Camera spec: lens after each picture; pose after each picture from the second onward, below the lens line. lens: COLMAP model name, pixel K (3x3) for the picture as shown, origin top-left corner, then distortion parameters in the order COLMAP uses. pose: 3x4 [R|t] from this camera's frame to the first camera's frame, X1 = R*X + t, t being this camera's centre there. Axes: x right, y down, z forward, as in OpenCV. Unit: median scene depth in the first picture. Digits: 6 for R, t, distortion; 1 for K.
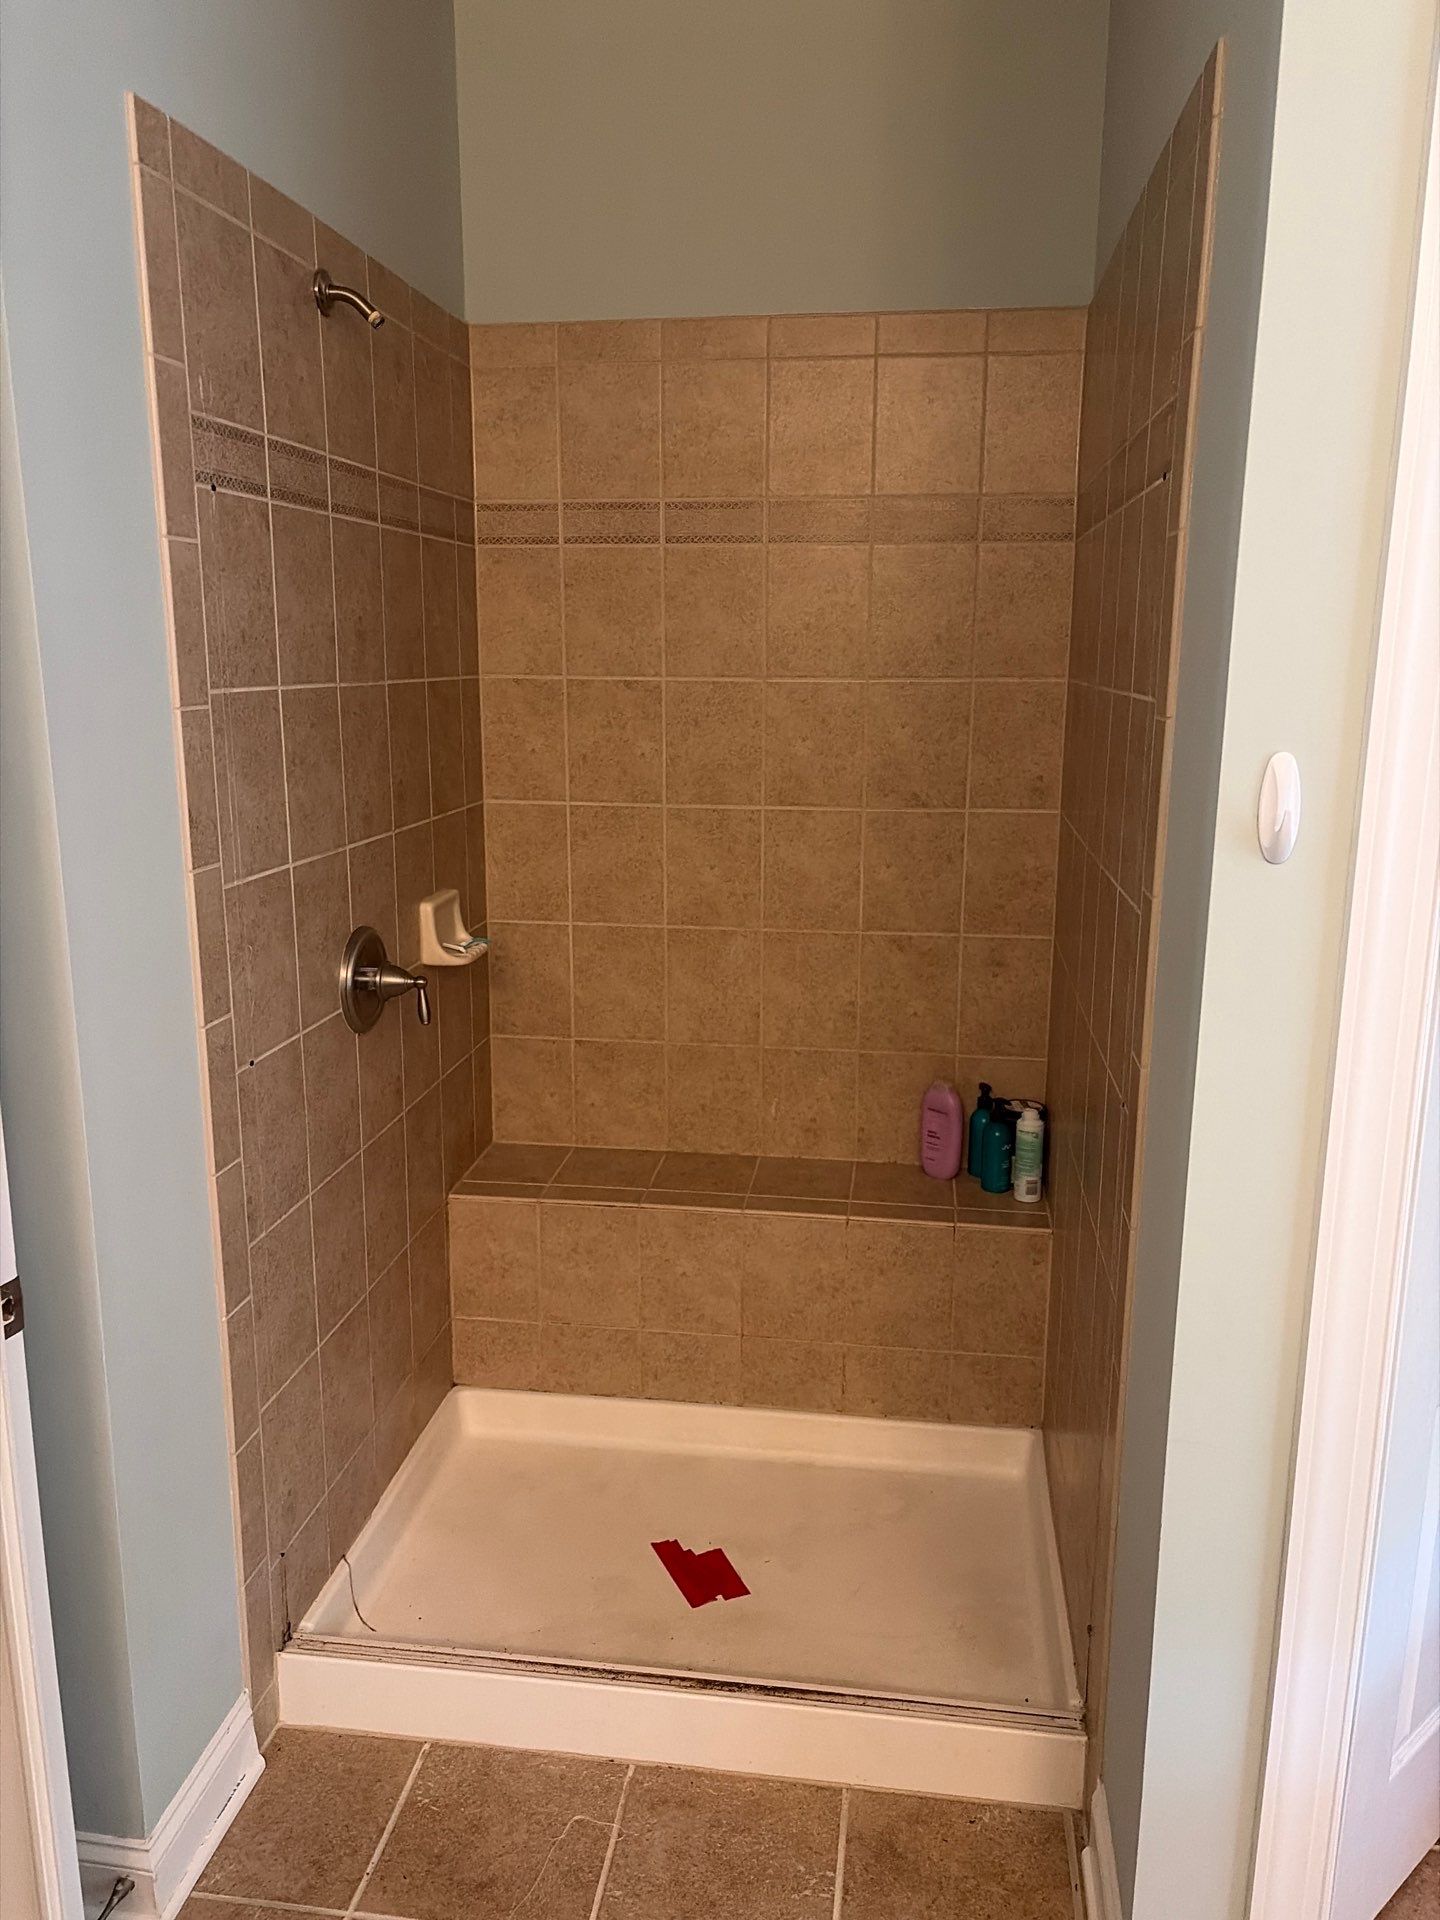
lens RADIAL K [[1447.9, 0, 716.8], [0, 1447.9, 962.7], [0, 0, 1]] dist [0.072761, -0.092290]
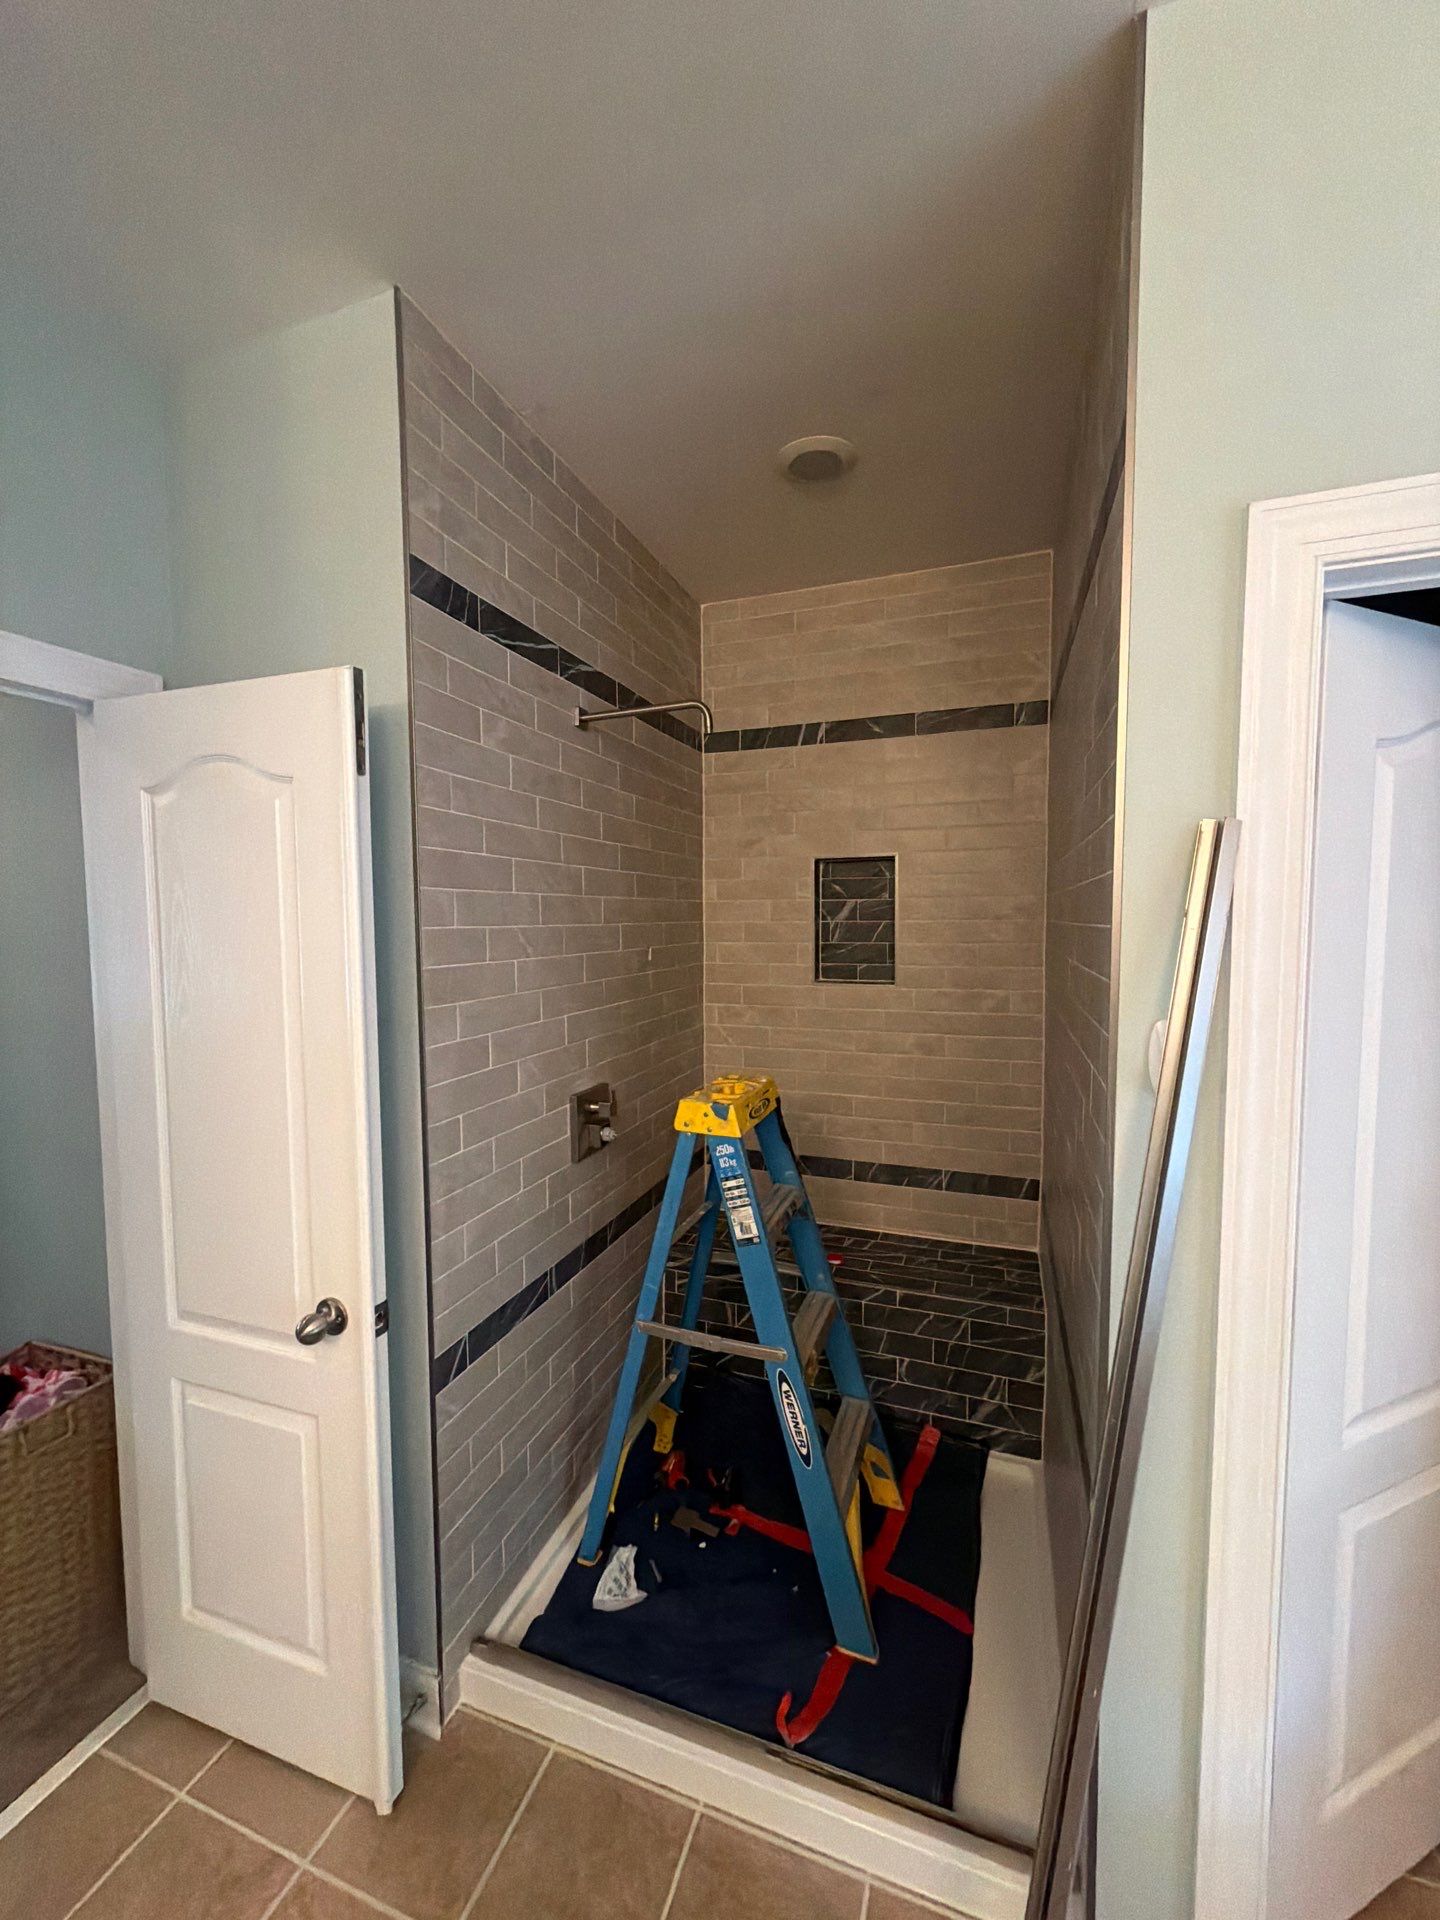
lens RADIAL K [[764.5, 0, 715.5], [0, 764.5, 963.0], [0, 0, 1]] dist [0.000688, 0.000154]
pose [[0.978663, 0.001845, -0.205462, 0.061361], [-0.033139, 0.988286, -0.148973, -0.040985], [0.202780, 0.152604, 0.967260, 0.098681]]
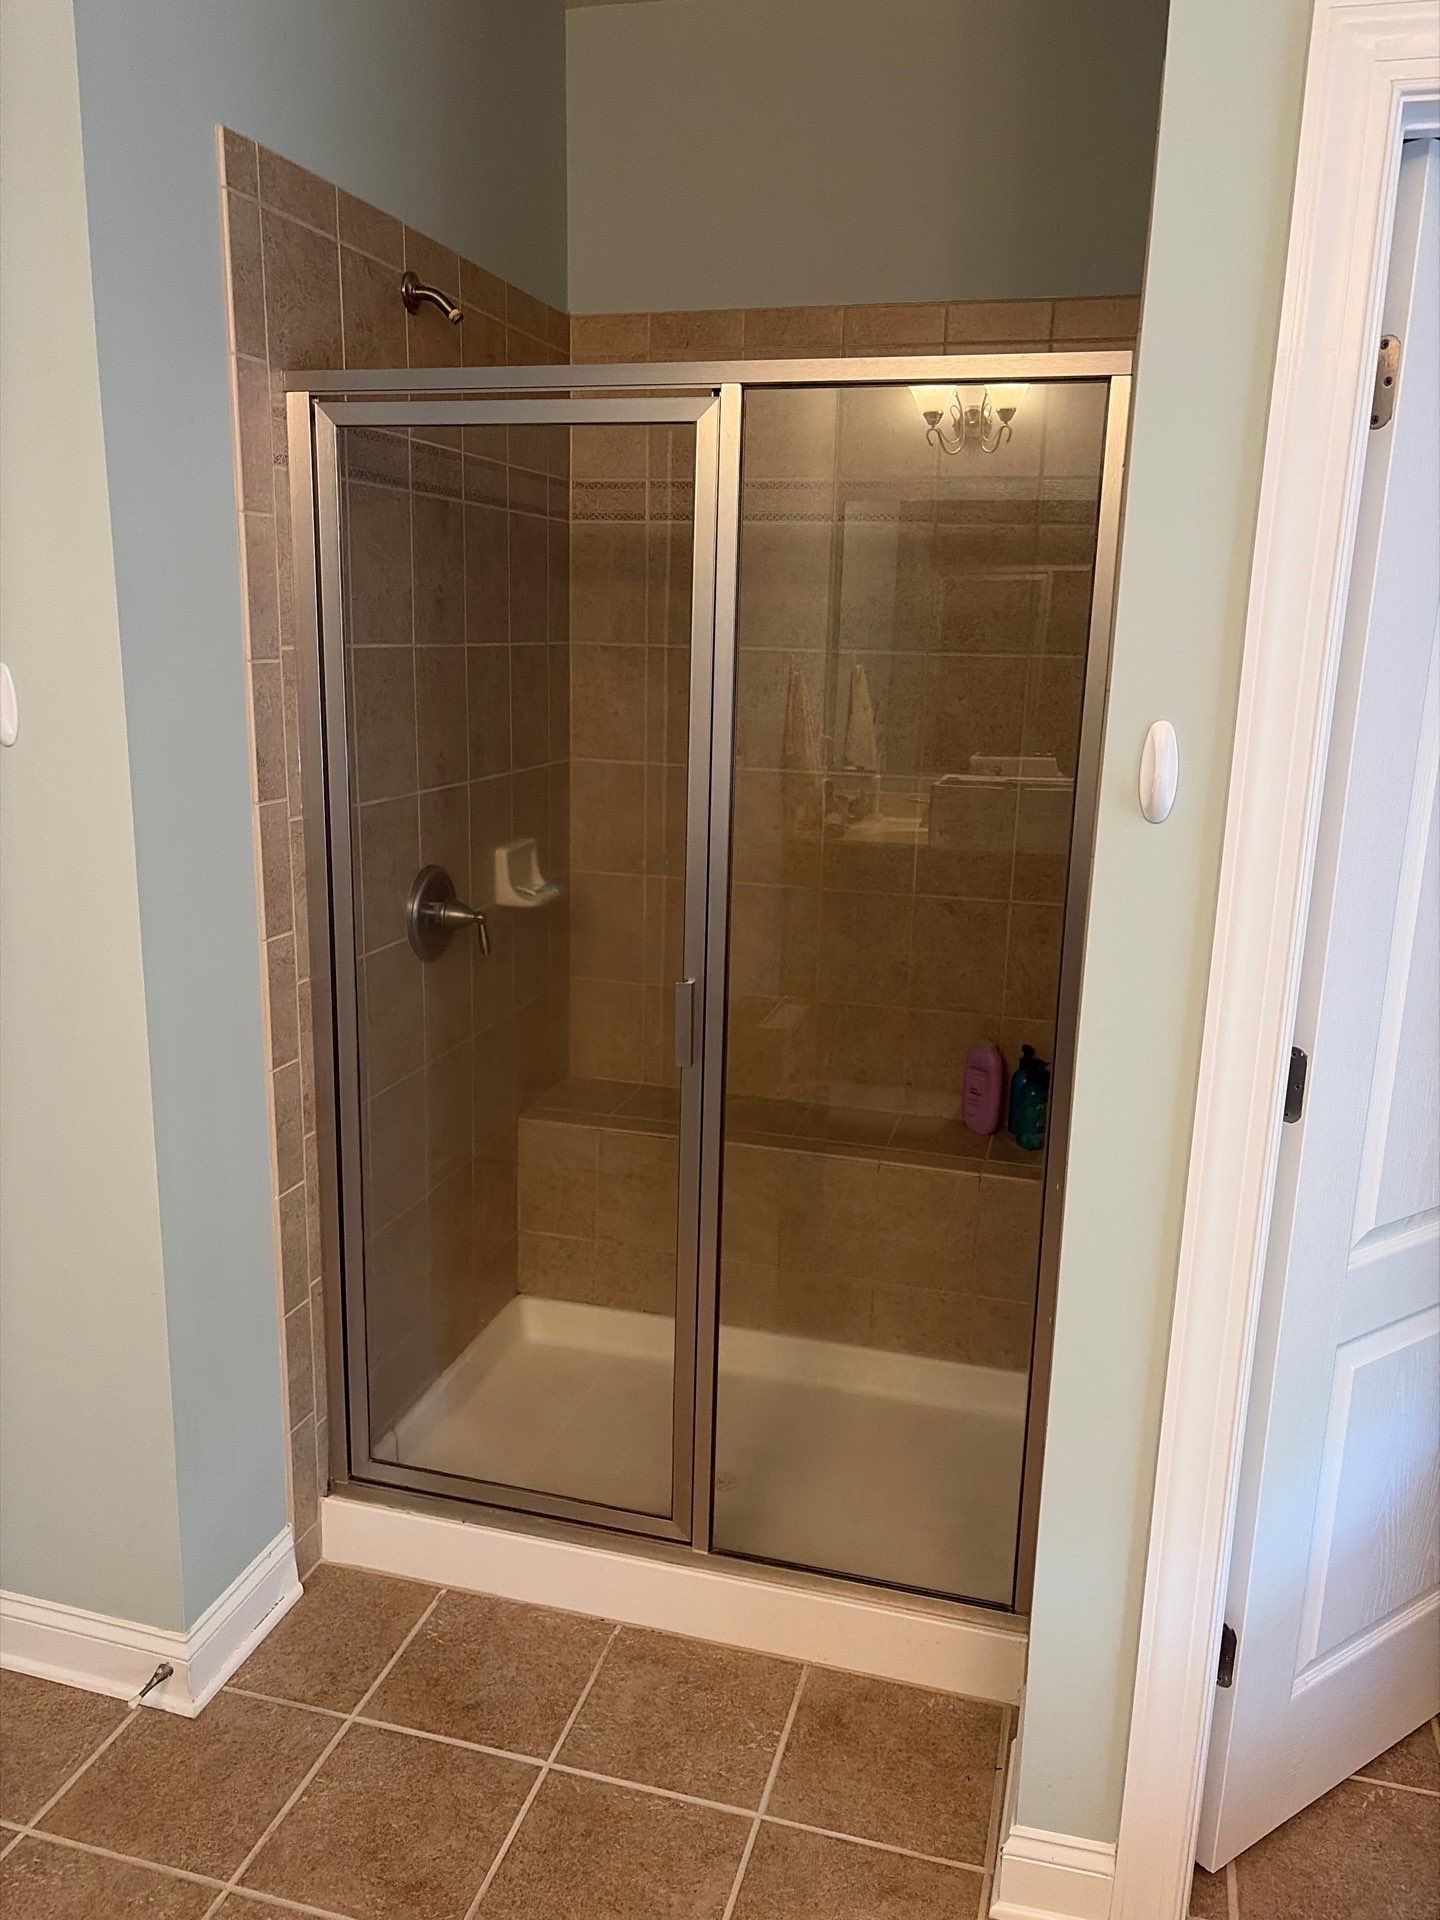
lens RADIAL K [[1447.4, 0, 720.0], [0, 1447.4, 960.0], [0, 0, 1]] dist [0.053344, -0.064510]
pose [[0.991289, 0.048385, -0.122494, 0.112418], [-0.046555, 0.998758, 0.017758, 0.017495], [0.123202, -0.011901, 0.992310, -0.071485]]
